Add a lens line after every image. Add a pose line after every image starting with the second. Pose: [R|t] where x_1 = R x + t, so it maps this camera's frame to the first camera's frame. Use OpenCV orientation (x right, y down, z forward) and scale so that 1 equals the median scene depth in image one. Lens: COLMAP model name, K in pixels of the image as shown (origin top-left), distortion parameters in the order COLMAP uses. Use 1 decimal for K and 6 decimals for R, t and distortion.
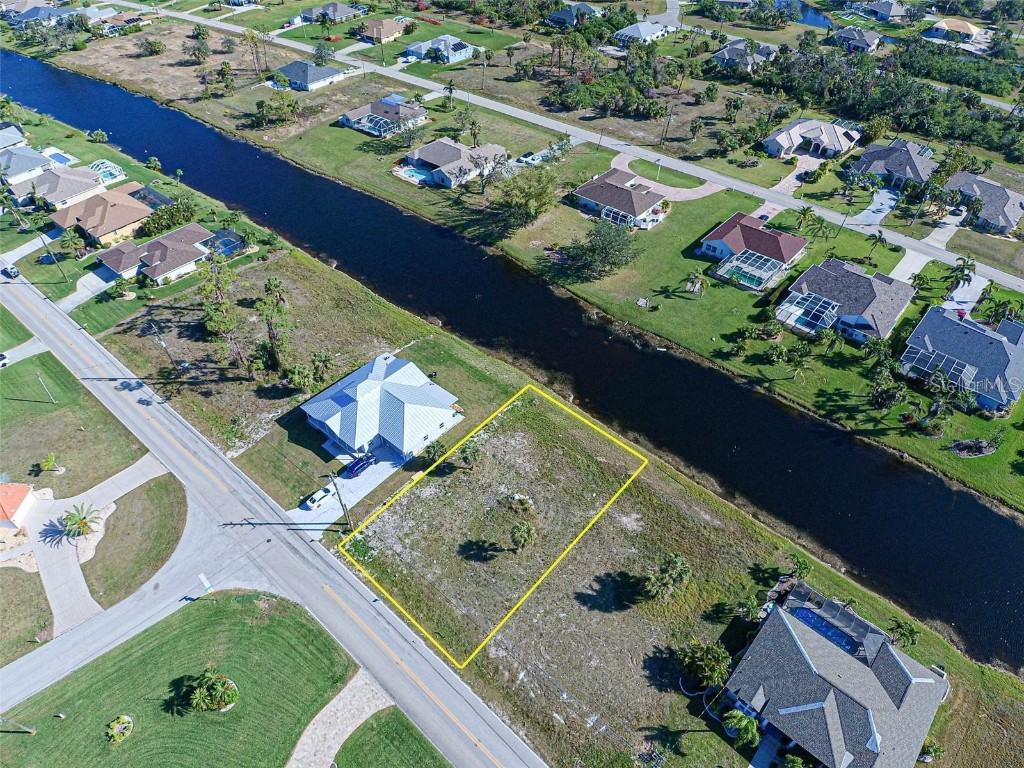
lens RADIAL K [[608.7, 0, 518.9], [0, 608.7, 392.7], [0, 0, 1]] dist [0.097169, -0.130202]
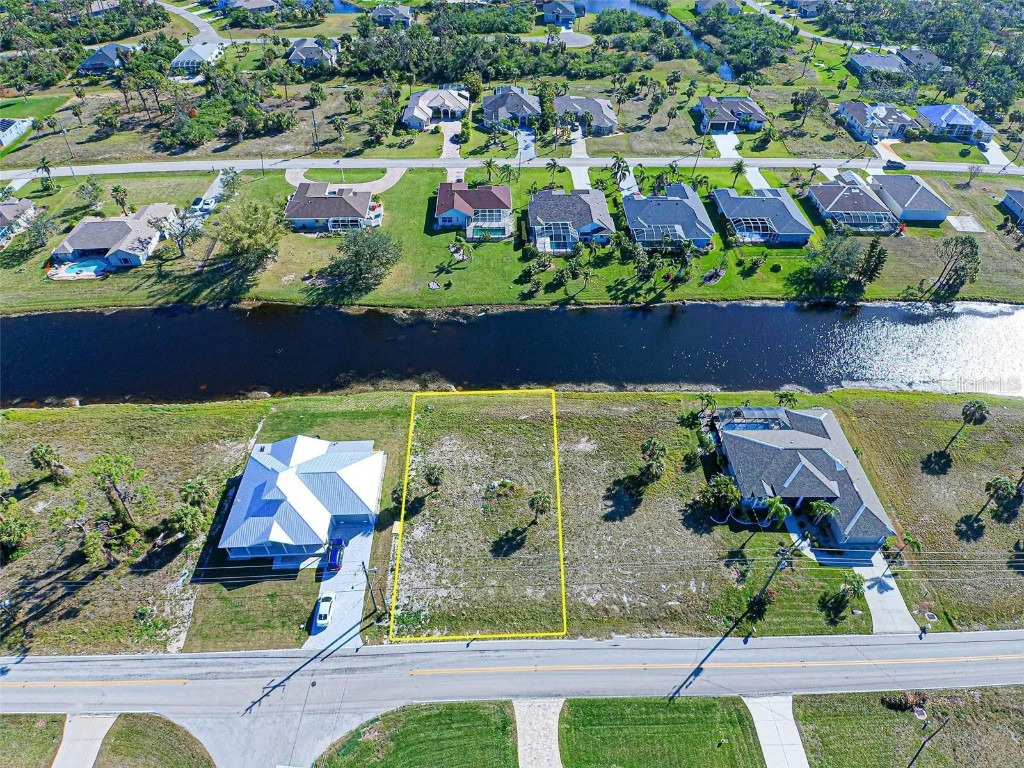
lens RADIAL K [[608.7, 0, 518.9], [0, 608.7, 392.7], [0, 0, 1]] dist [0.097169, -0.130202]
pose [[0.732484, -0.478658, 0.484101, -0.318786], [0.479641, 0.867481, 0.131992, -0.063628], [-0.483127, 0.135513, 0.865000, 0.058929]]
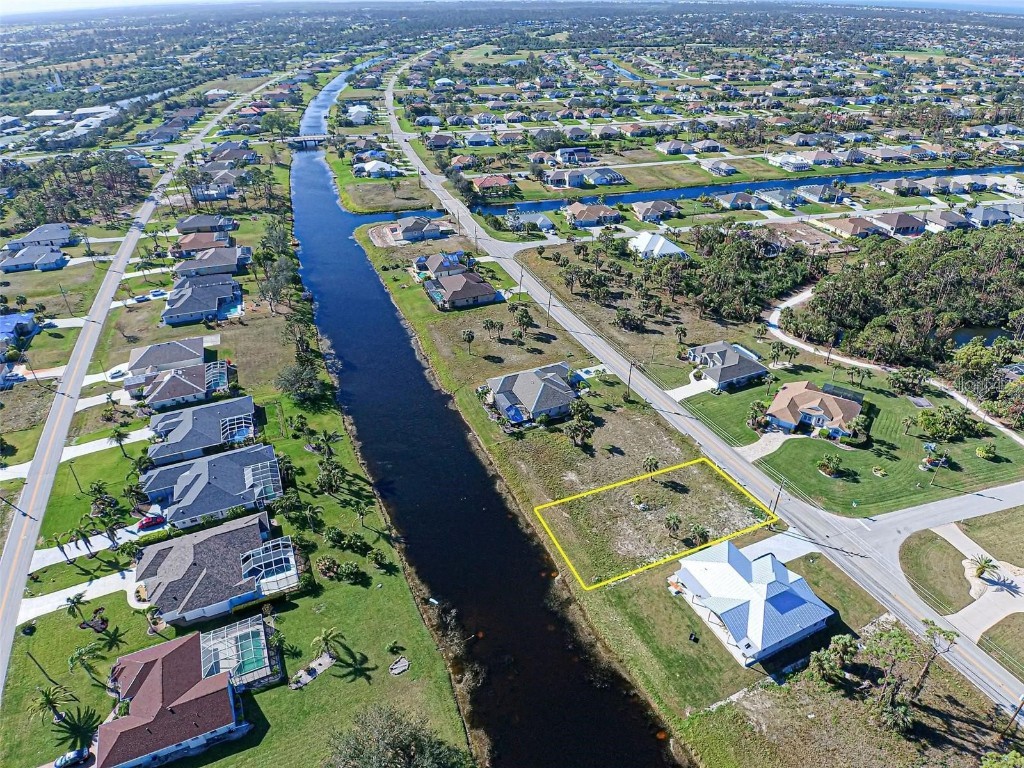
lens RADIAL K [[608.7, 0, 518.9], [0, 608.7, 392.7], [0, 0, 1]] dist [0.097169, -0.130202]
pose [[-0.913821, -0.226854, 0.336851, -0.127613], [0.281863, 0.242867, 0.928208, -1.008934], [-0.292378, 0.943161, -0.157995, 0.851615]]
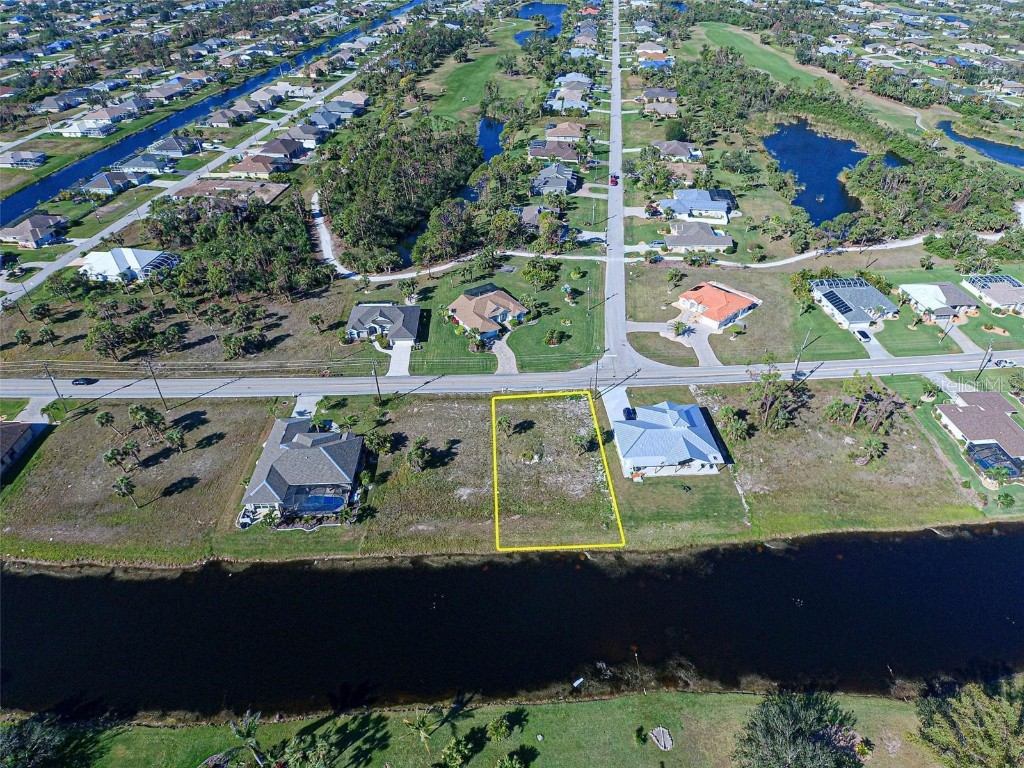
lens RADIAL K [[608.7, 0, 518.9], [0, 608.7, 392.7], [0, 0, 1]] dist [0.097169, -0.130202]
pose [[-0.715623, 0.420433, -0.557781, 0.593888], [-0.499942, 0.249368, 0.829381, -0.804635], [0.487792, 0.872383, 0.031738, 0.649689]]
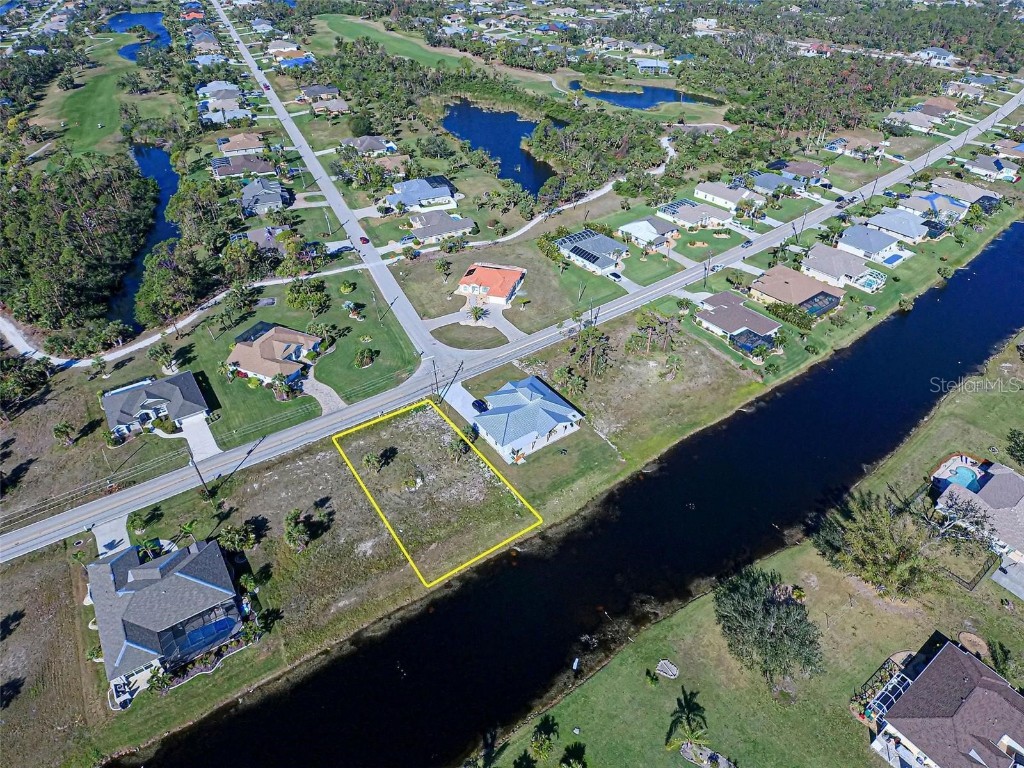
lens RADIAL K [[608.7, 0, 518.9], [0, 608.7, 392.7], [0, 0, 1]] dist [0.097169, -0.130202]
pose [[-0.236984, 0.595589, -0.767536, 0.684876], [-0.691092, 0.451918, 0.564058, -0.657032], [0.682810, 0.664111, 0.304510, 0.496181]]
